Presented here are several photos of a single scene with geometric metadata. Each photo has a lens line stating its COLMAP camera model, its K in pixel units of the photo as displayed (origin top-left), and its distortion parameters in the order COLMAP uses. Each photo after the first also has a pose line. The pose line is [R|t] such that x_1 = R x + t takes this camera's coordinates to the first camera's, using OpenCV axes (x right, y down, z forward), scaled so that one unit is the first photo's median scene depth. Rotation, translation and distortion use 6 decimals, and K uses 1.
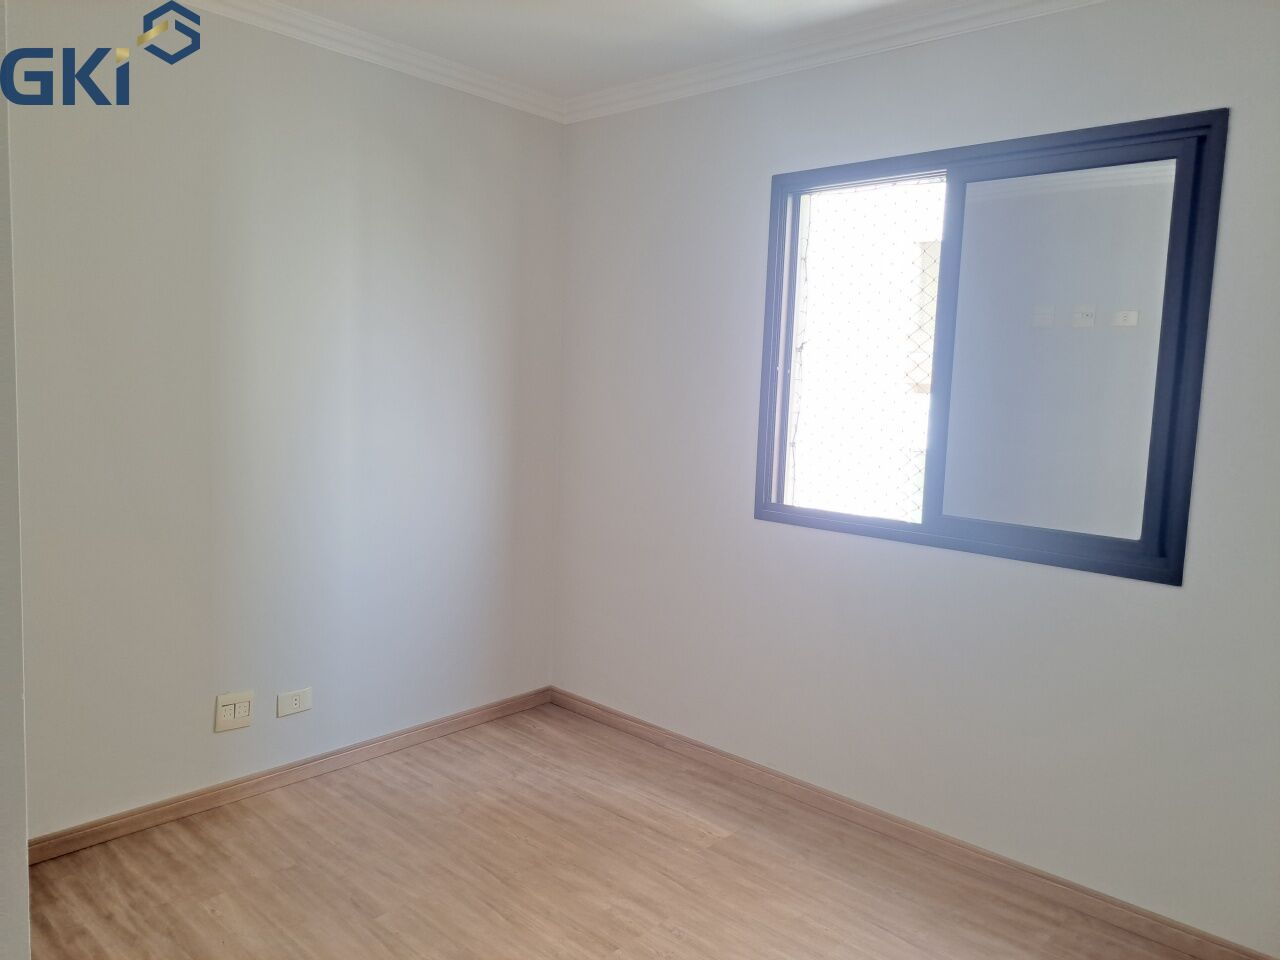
lens RADIAL K [[917.1, 0, 642.1], [0, 917.1, 466.2], [0, 0, 1]] dist [0.068135, -0.063372]
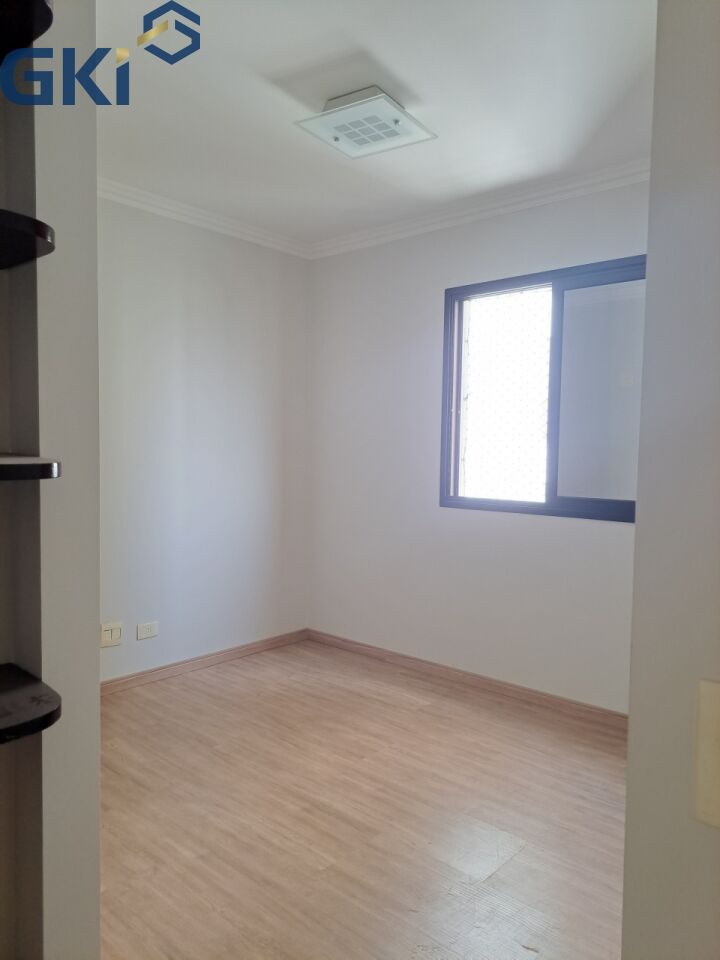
lens RADIAL K [[687.8, 0, 359.6], [0, 687.8, 485.2], [0, 0, 1]] dist [0.068135, -0.063372]
pose [[0.999666, -0.022936, 0.011914, -0.028604], [0.023368, 0.999024, -0.037485, 0.064849], [-0.011043, 0.037751, 0.999226, -0.177806]]
